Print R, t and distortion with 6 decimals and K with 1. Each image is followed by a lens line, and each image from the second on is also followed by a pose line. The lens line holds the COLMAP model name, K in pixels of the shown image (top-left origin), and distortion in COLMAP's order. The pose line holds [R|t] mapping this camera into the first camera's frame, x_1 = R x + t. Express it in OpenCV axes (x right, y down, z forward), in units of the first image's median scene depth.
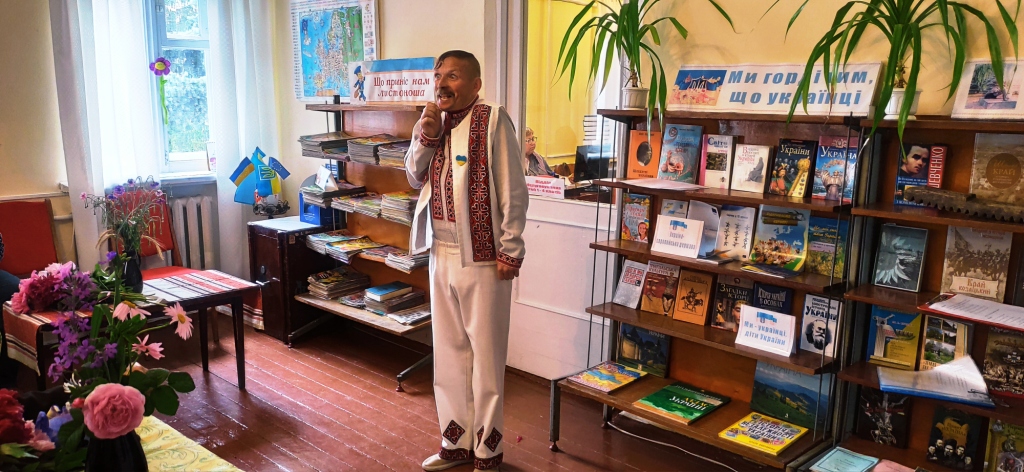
lens RADIAL K [[773.9, 0, 506.8], [0, 773.9, 229.9], [0, 0, 1]] dist [0.054881, -0.043097]
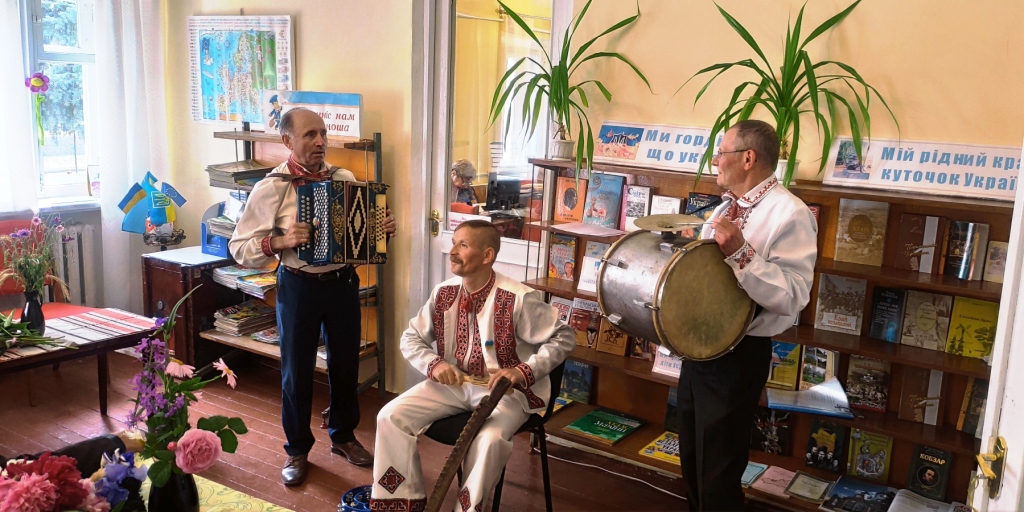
lens RADIAL K [[867.2, 0, 560.1], [0, 867.2, 241.8], [0, 0, 1]] dist [0.052519, -0.014098]
pose [[0.978920, 0.000749, 0.204242, -0.091919], [-0.001362, 0.999995, 0.002863, -0.044901], [-0.204239, -0.003080, 0.978916, -0.203018]]
